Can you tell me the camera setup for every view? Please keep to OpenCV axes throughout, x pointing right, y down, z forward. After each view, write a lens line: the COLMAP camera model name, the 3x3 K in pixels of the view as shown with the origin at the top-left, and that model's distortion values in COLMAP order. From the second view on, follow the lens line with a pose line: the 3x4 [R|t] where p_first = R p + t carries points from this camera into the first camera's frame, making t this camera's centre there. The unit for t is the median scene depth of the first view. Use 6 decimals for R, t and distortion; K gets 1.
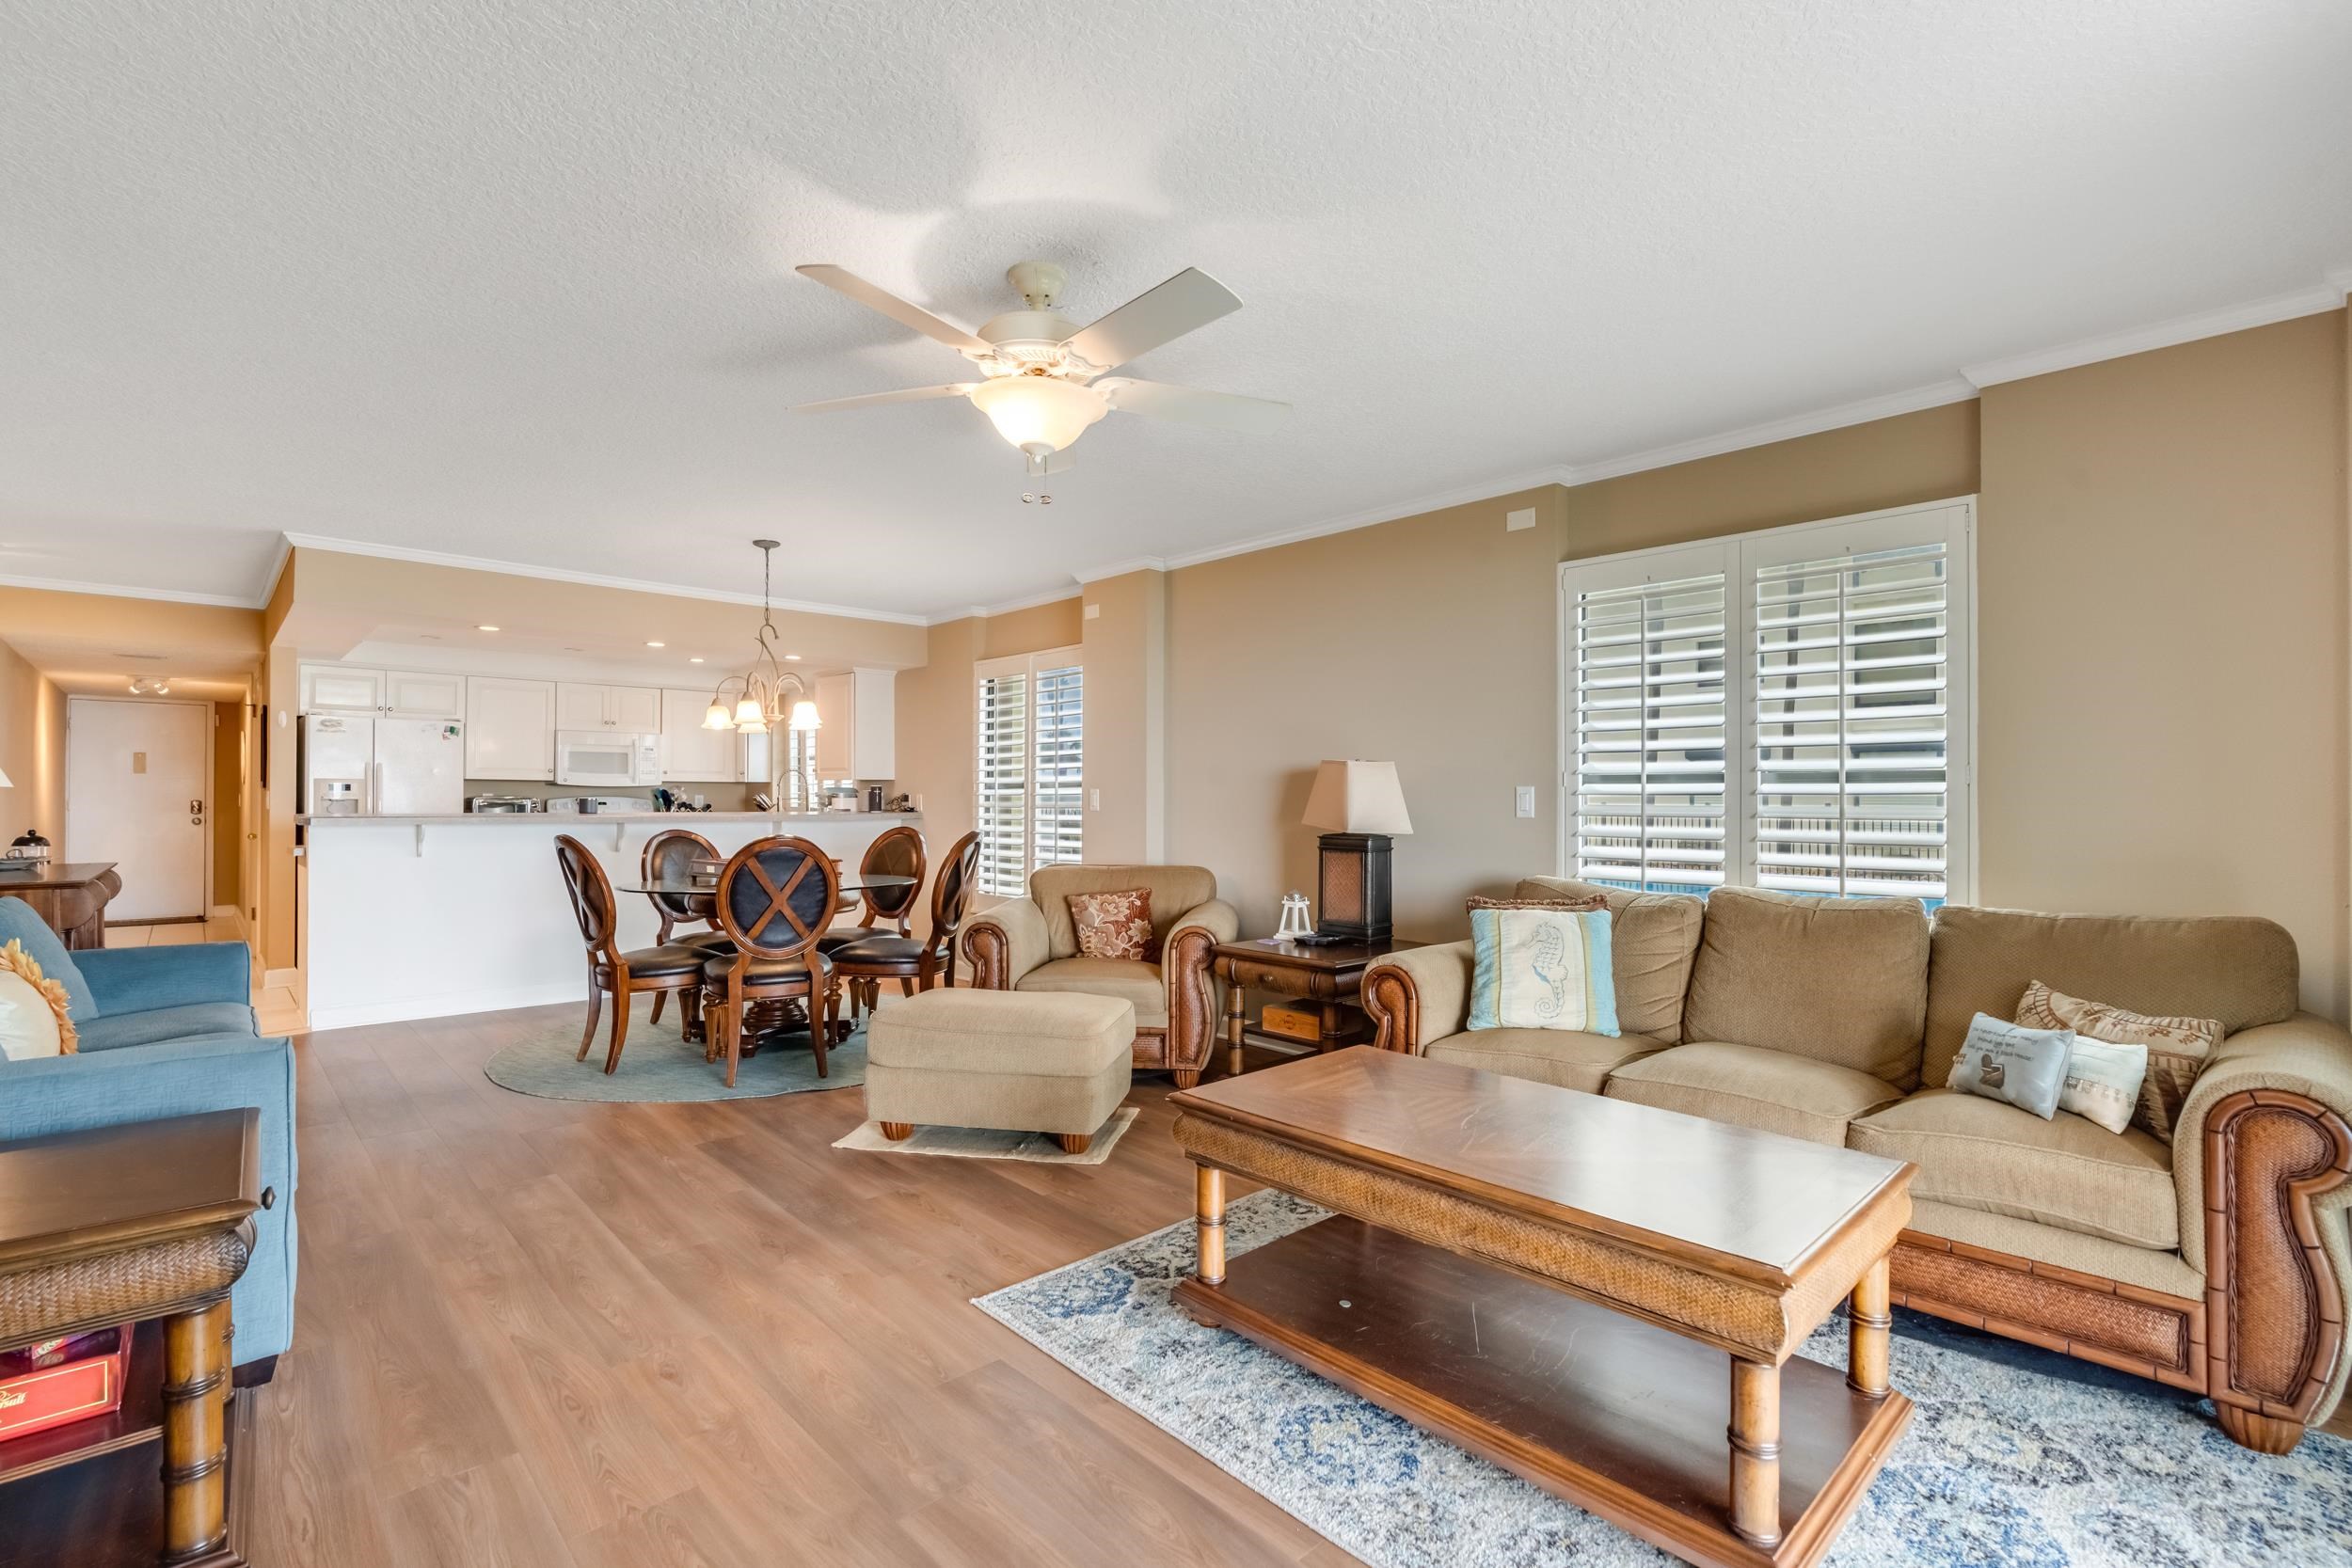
lens RADIAL K [[1044.6, 0, 1174.1], [0, 1044.6, 795.1], [0, 0, 1]] dist [-0.000513, -0.000141]
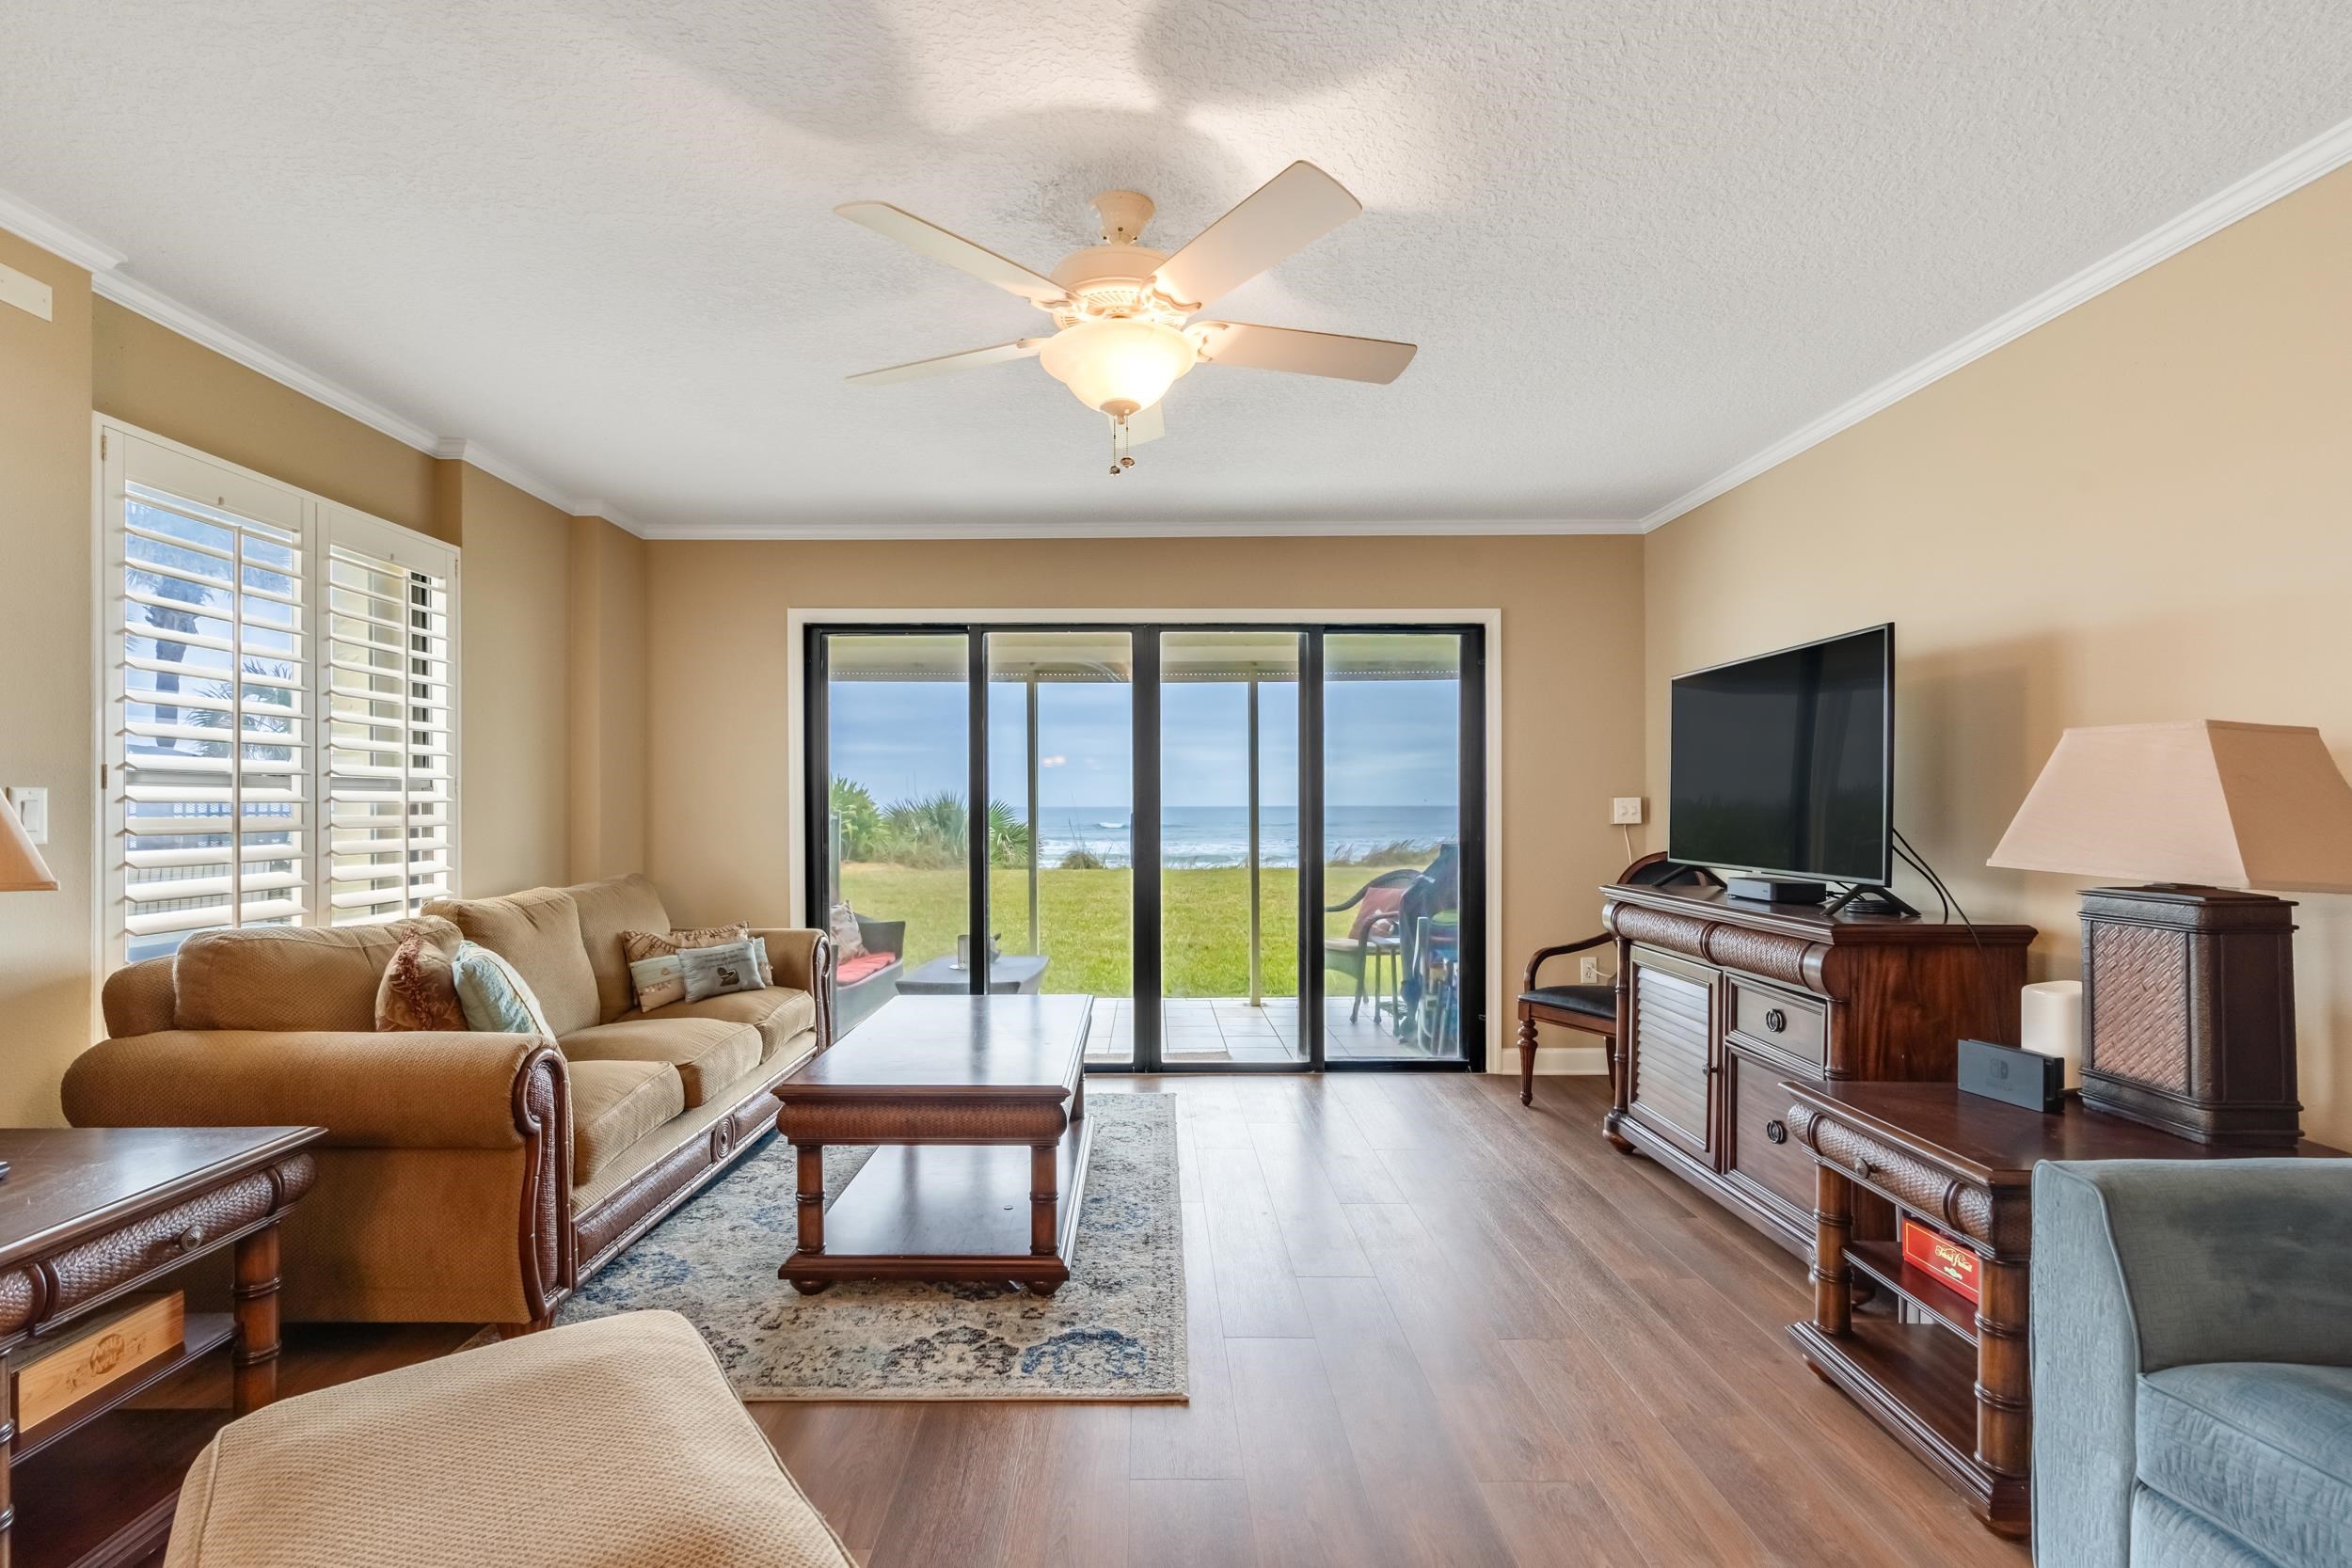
lens RADIAL K [[1079.8, 0, 1139.4], [0, 1079.8, 803.8], [0, 0, 1]] dist [0.000038, -0.000434]
pose [[-0.724074, -0.001572, 0.689720, -0.271646], [-0.000371, 0.999998, 0.001891, -0.000512], [-0.689722, 0.001113, -0.724073, 0.585624]]
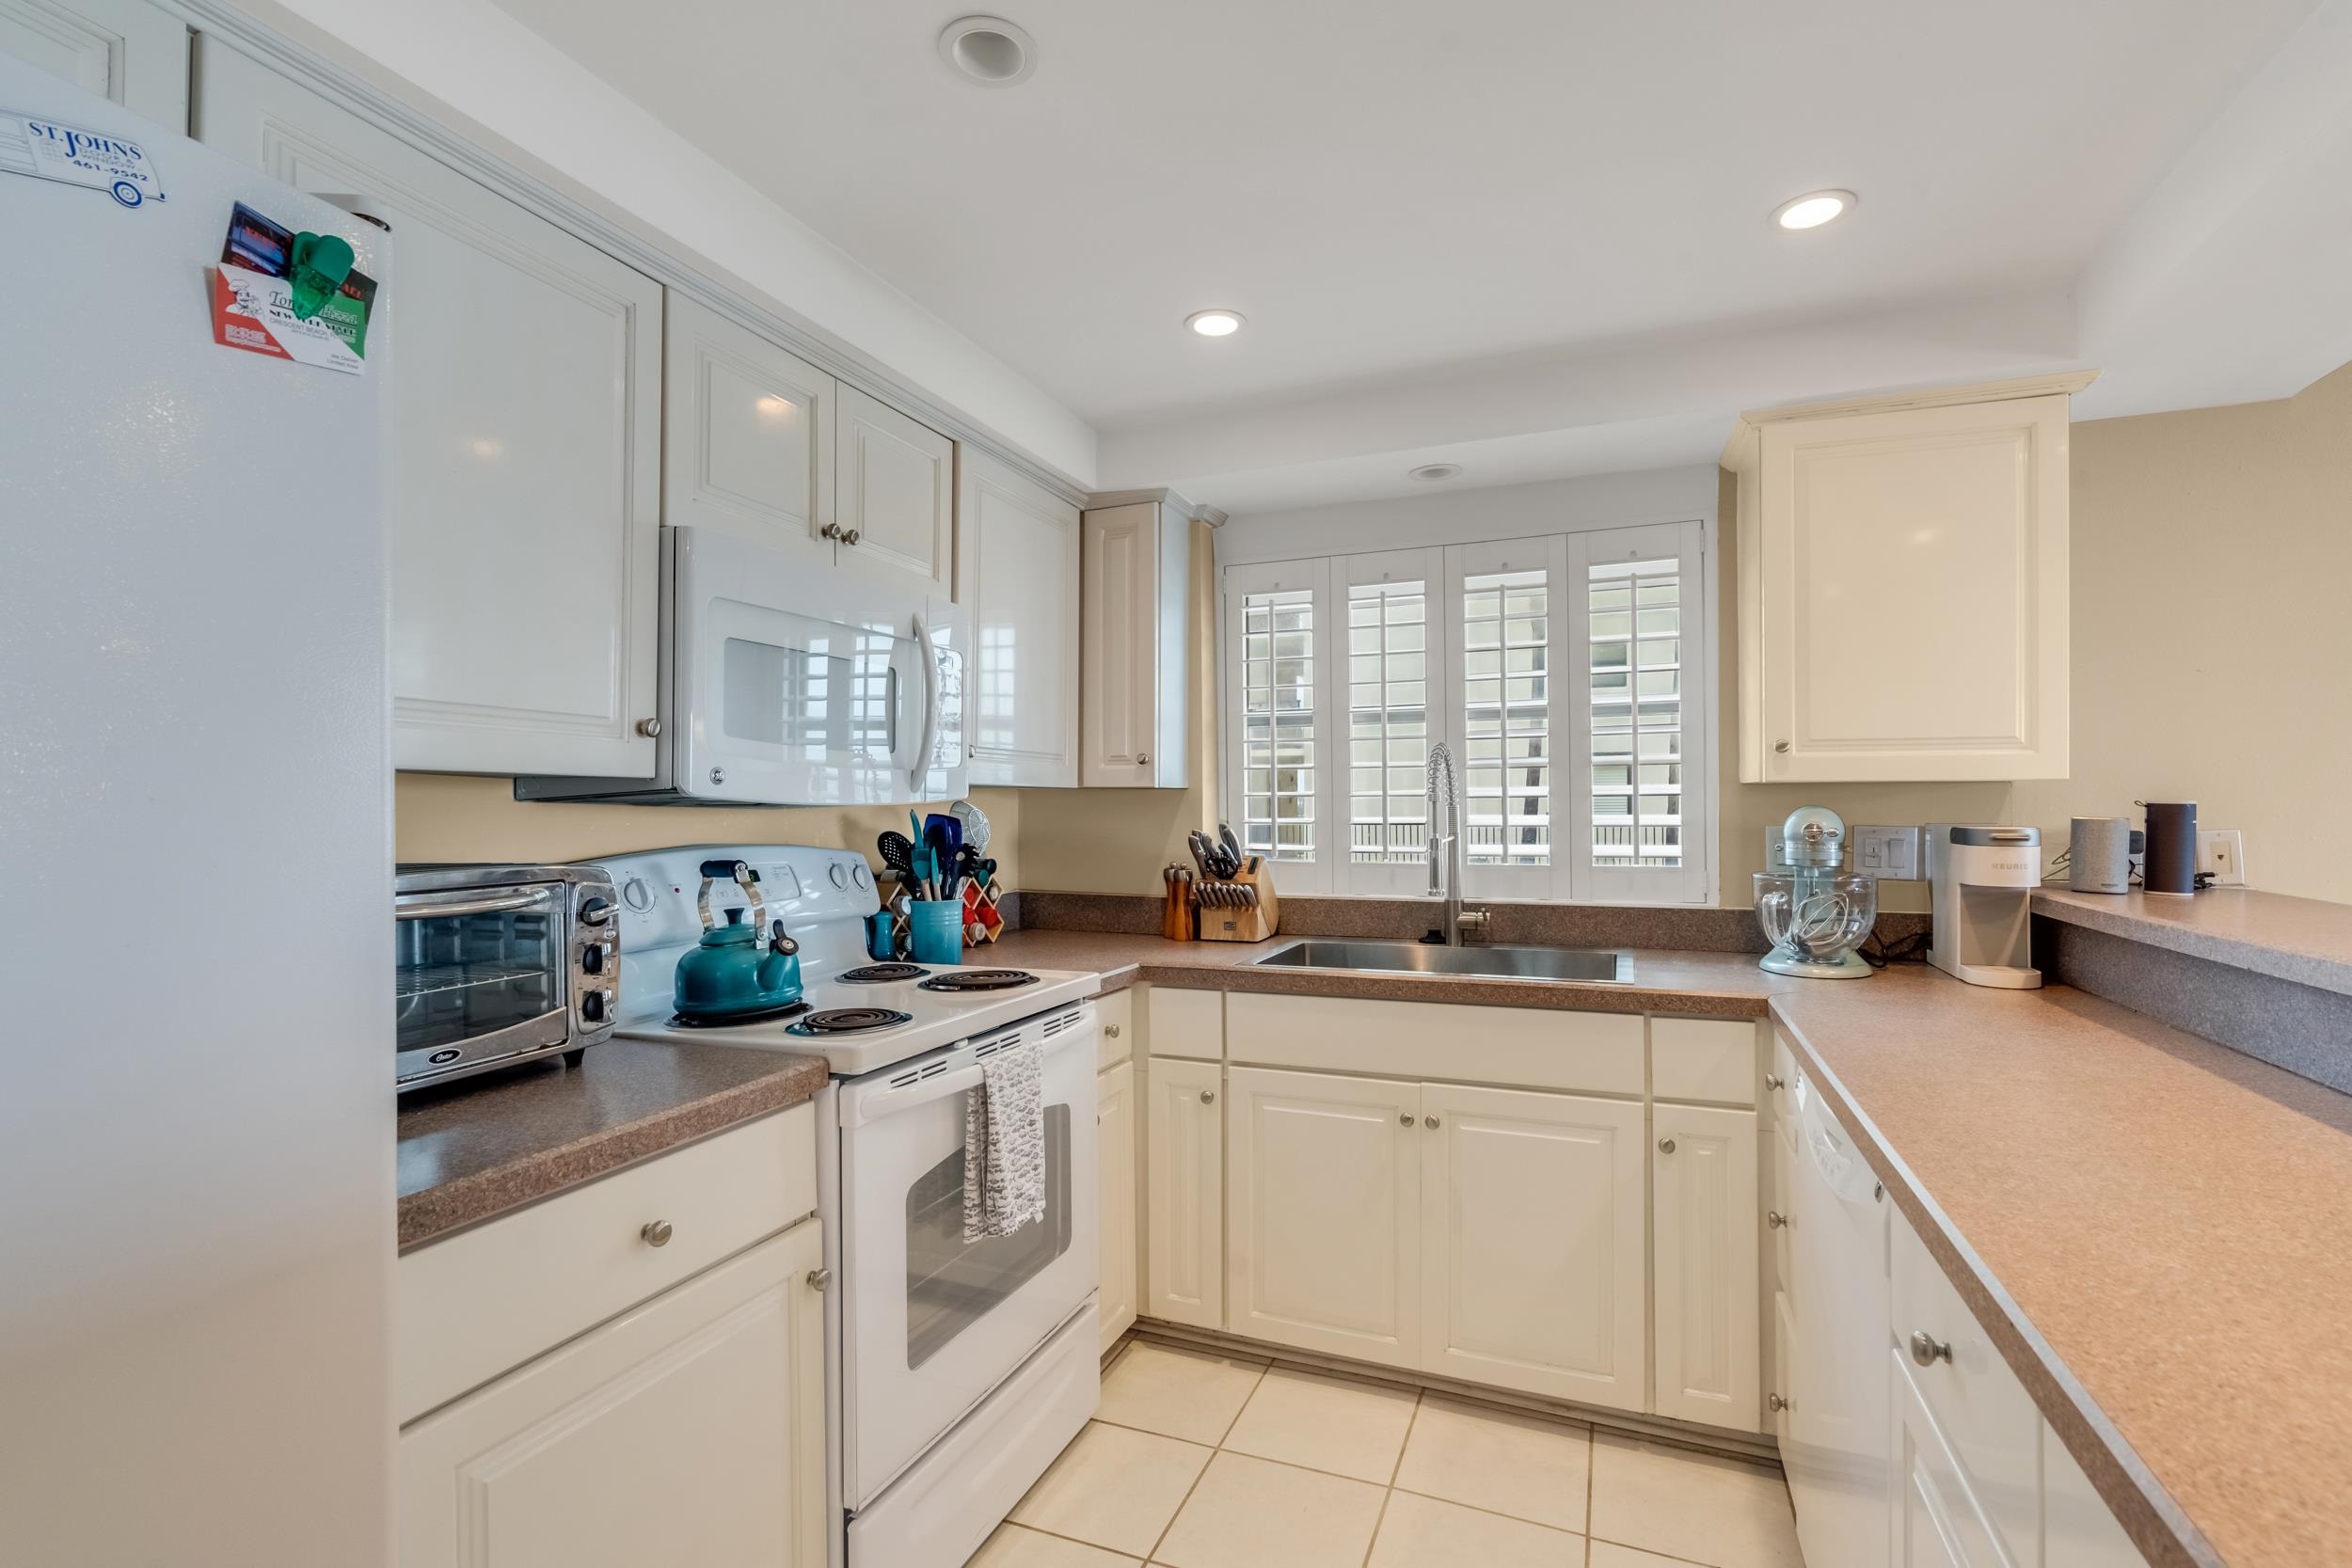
lens RADIAL K [[1057.0, 0, 1179.8], [0, 1057.0, 803.1], [0, 0, 1]] dist [-0.004023, -0.000425]
pose [[0.910599, -0.005253, 0.413259, -0.680478], [0.004480, 0.999986, 0.002839, -0.011656], [-0.413268, -0.000734, 0.910609, 0.903778]]
